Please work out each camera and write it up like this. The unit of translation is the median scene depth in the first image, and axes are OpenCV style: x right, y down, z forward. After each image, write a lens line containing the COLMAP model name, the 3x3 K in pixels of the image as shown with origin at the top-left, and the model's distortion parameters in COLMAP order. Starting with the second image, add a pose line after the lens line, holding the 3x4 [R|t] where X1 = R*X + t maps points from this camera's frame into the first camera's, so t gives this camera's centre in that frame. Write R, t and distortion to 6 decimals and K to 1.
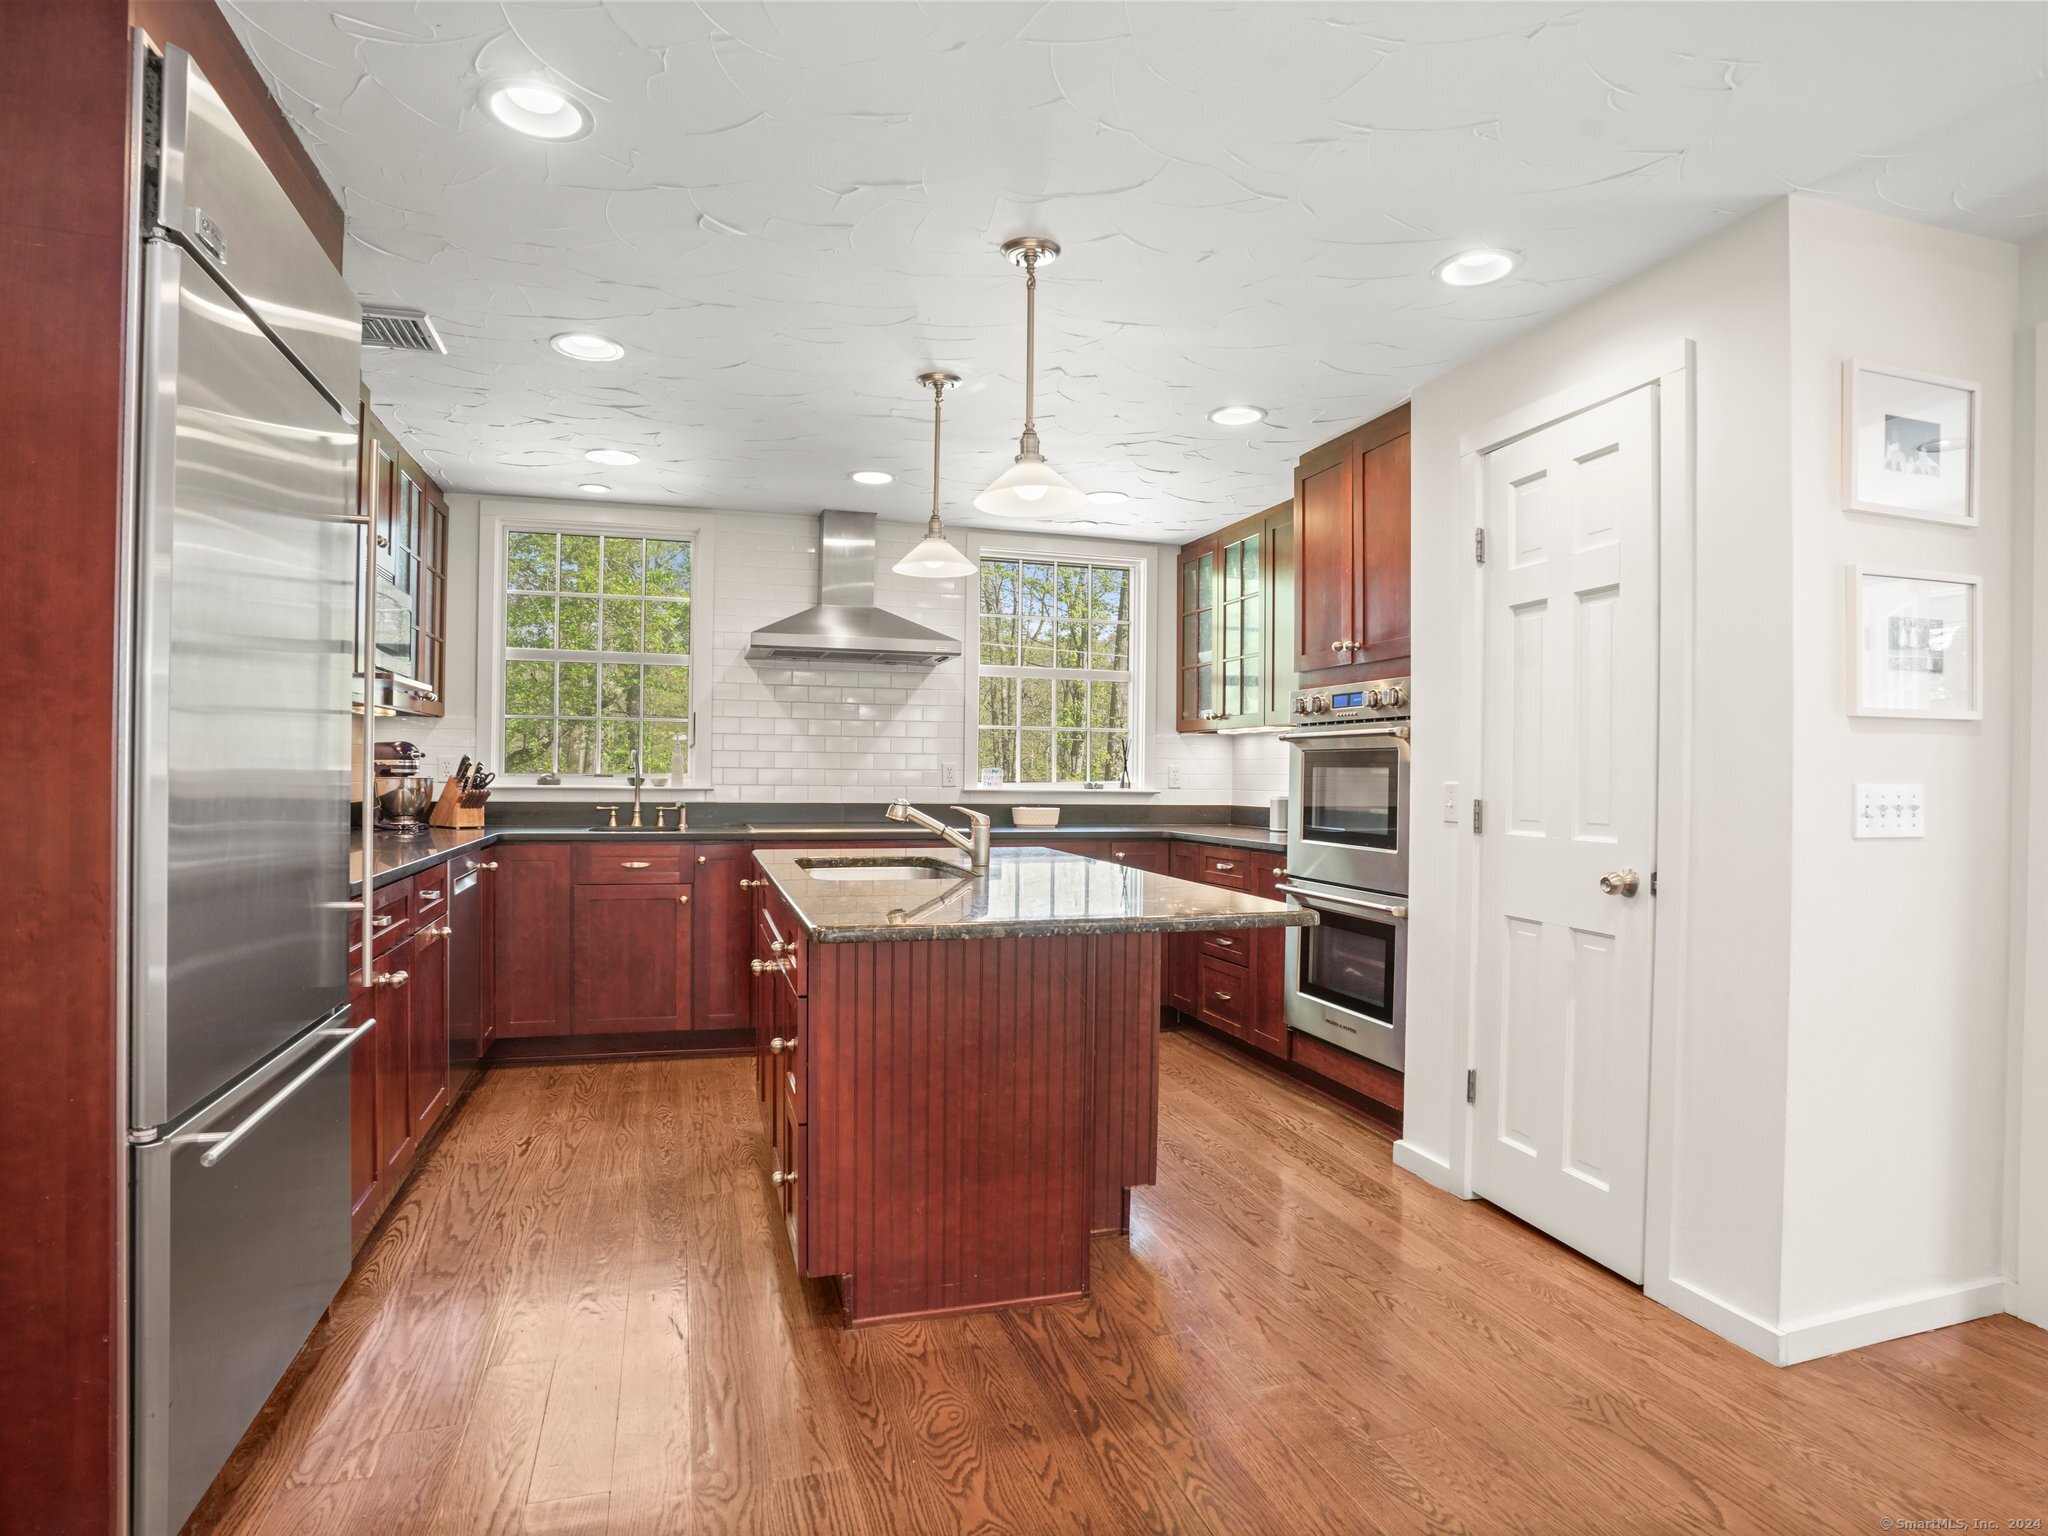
lens RADIAL K [[1135.1, 0, 1021.3], [0, 1135.1, 776.5], [0, 0, 1]] dist [-0.065498, 0.023619]
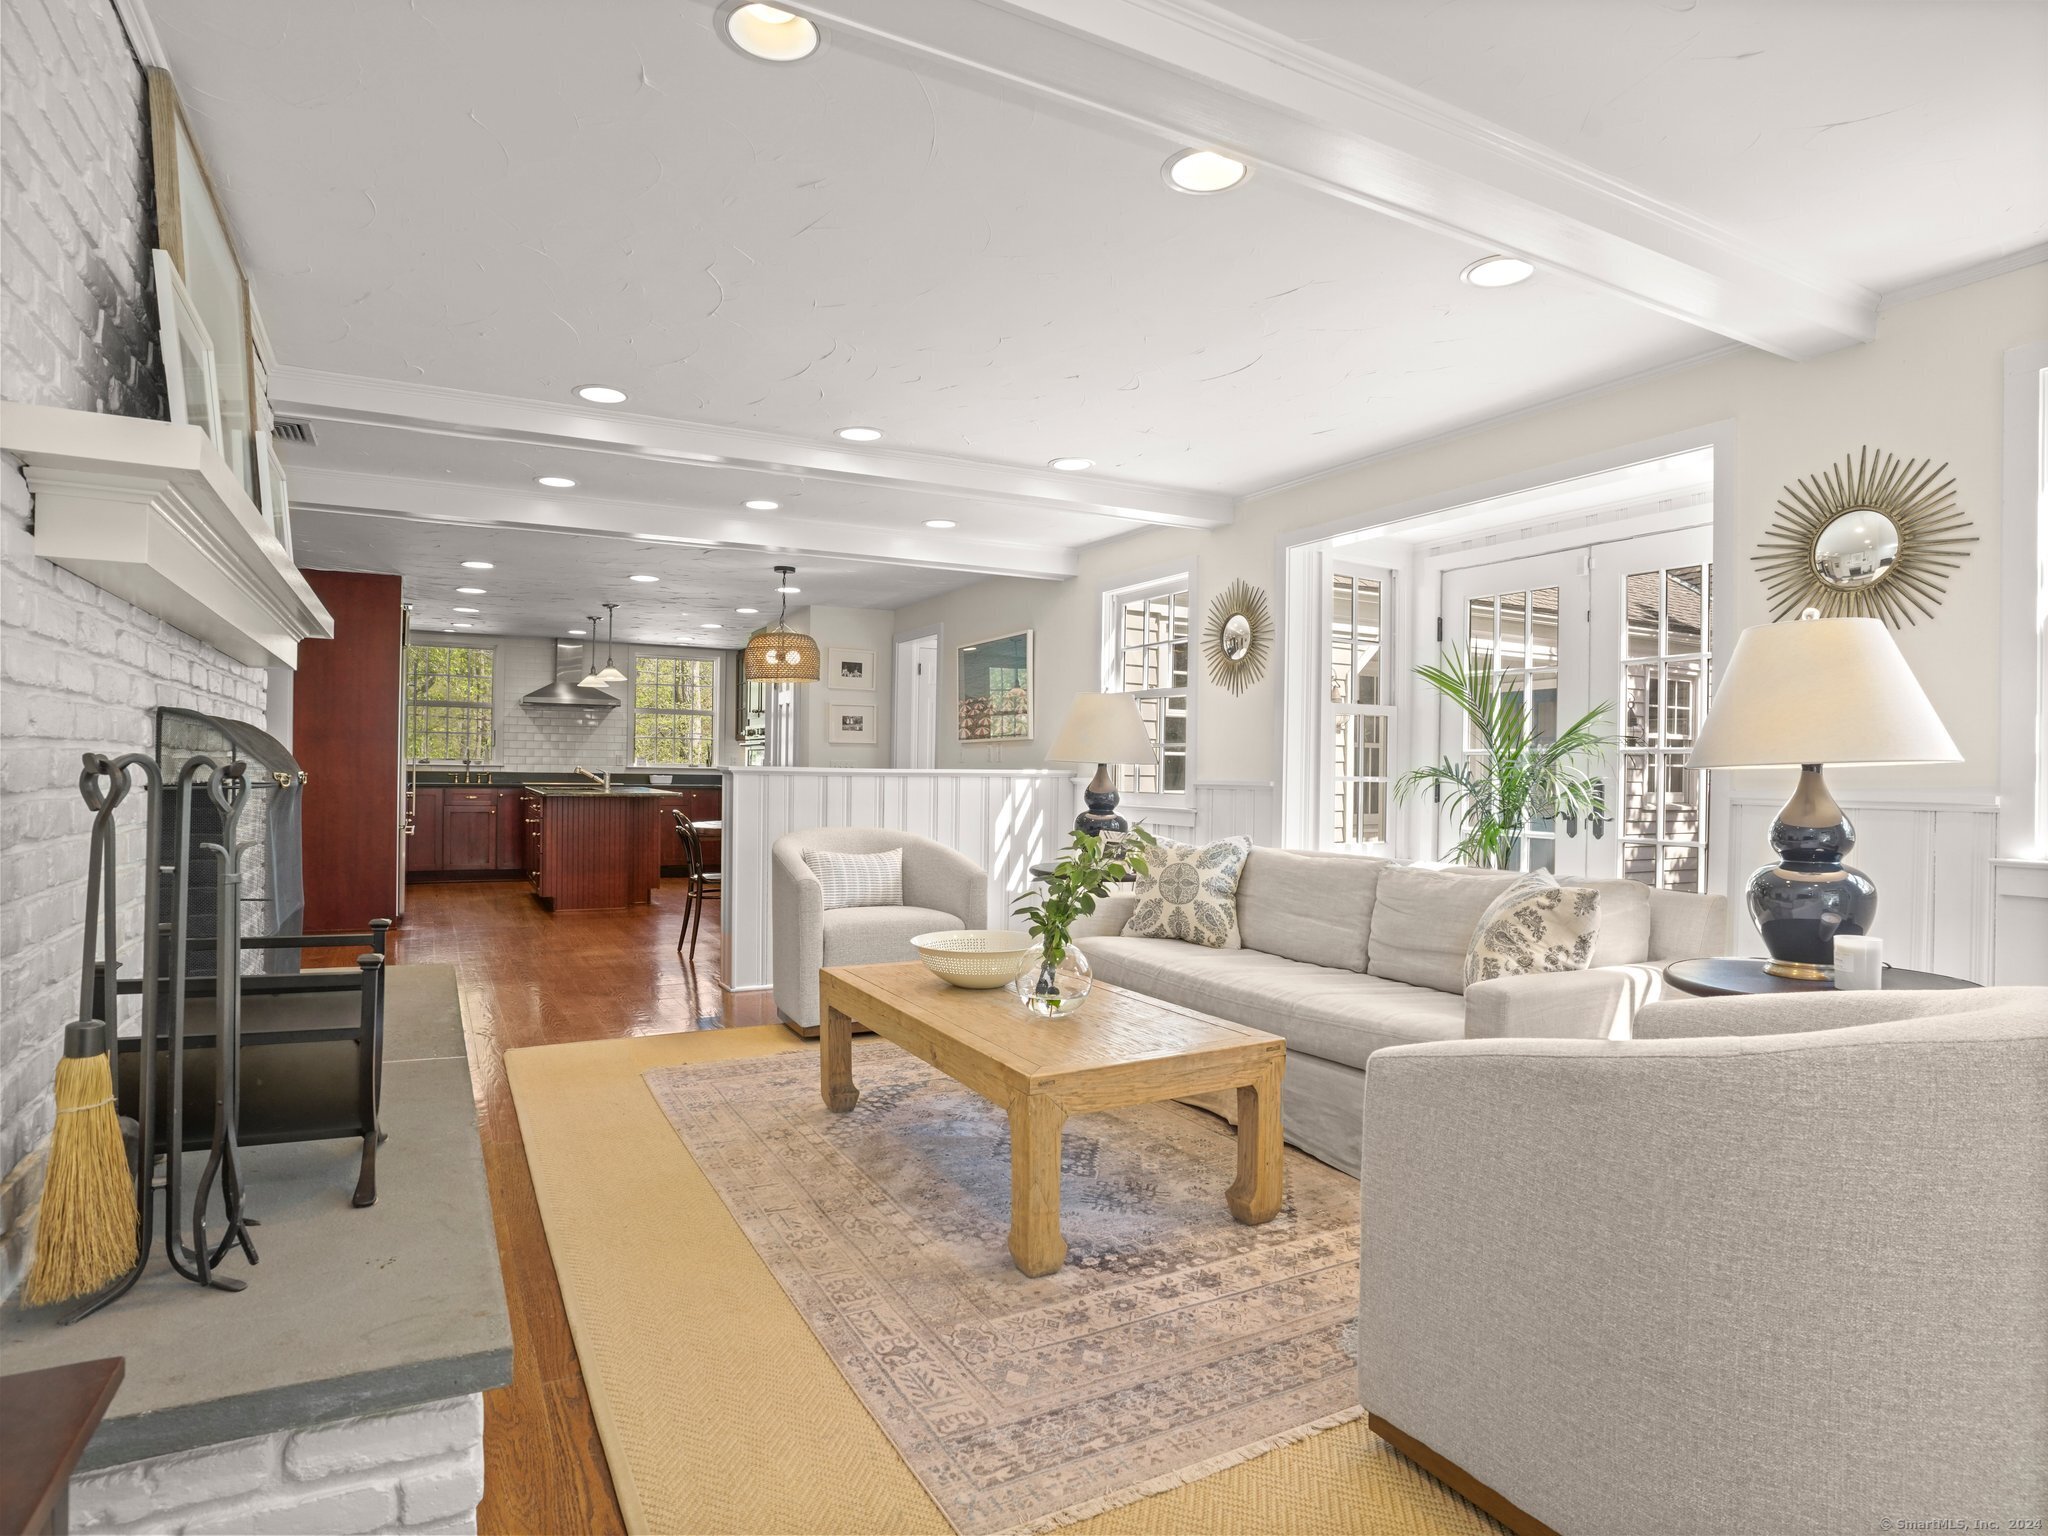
lens RADIAL K [[1135.1, 0, 1025.7], [0, 1135.1, 771.8], [0, 0, 1]] dist [-0.065498, 0.023619]
pose [[0.981189, 0.002828, 0.193030, 0.478372], [-0.002925, 0.999996, 0.000218, 0.030813], [-0.193028, -0.000779, 0.981193, -2.112373]]
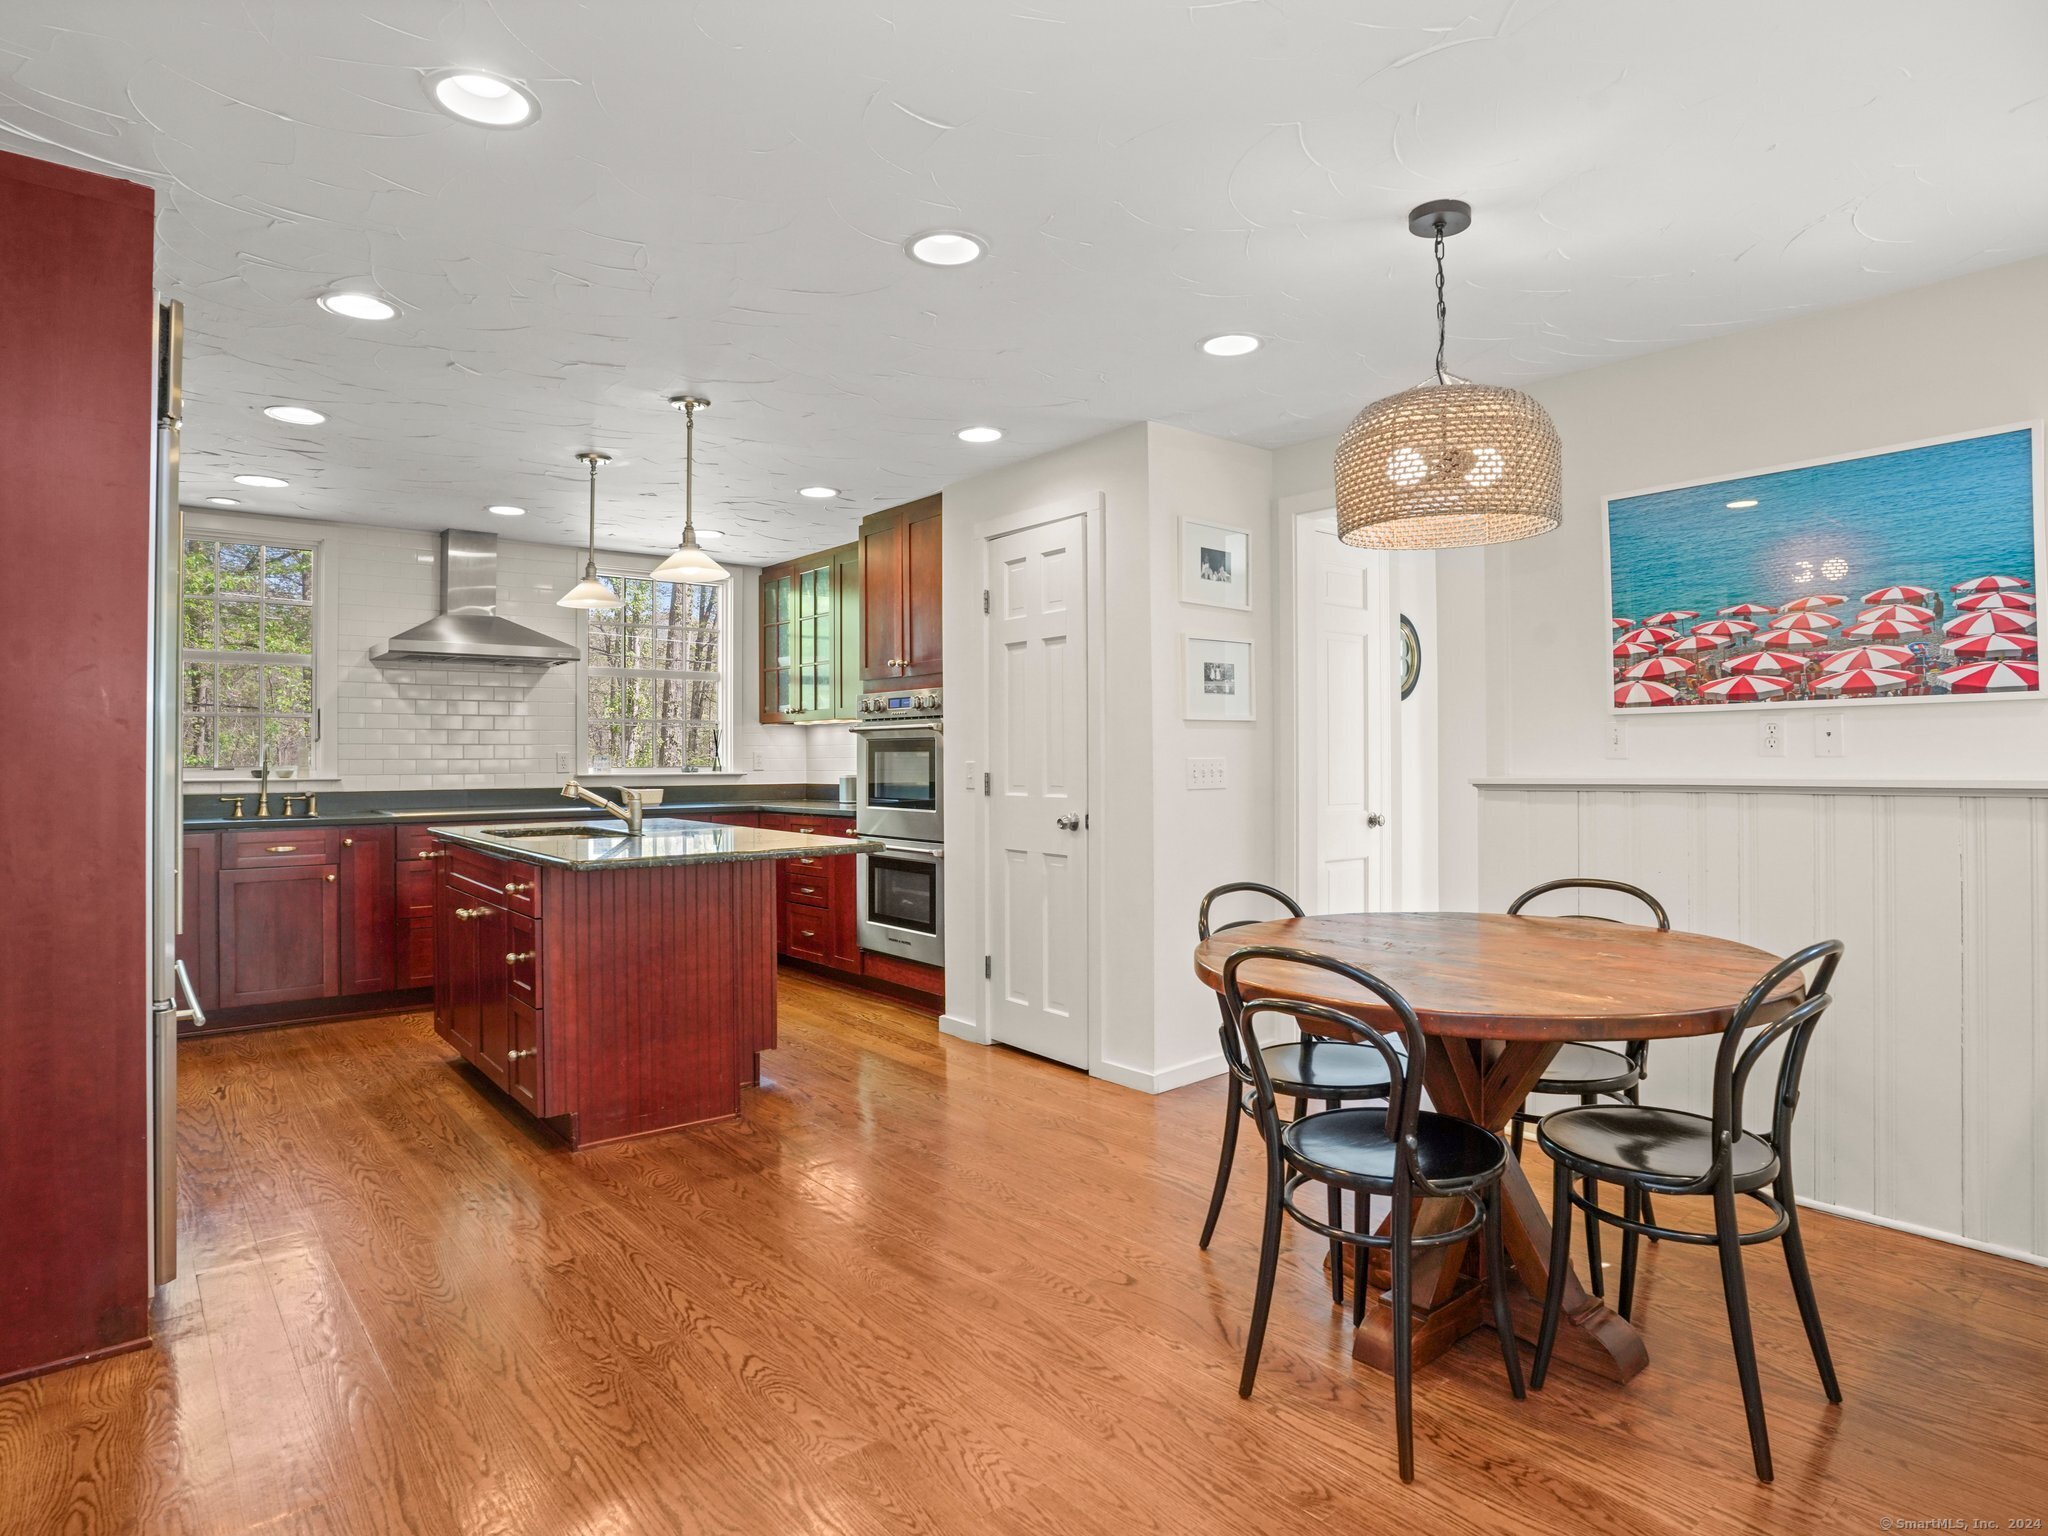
lens RADIAL K [[1135.1, 0, 1040.1], [0, 1135.1, 754.8], [0, 0, 1]] dist [-0.065498, 0.023619]
pose [[0.918654, -0.015187, 0.394772, -0.120012], [0.016676, 0.999861, -0.000340, -0.001353], [-0.394712, 0.006895, 0.918779, -0.401435]]
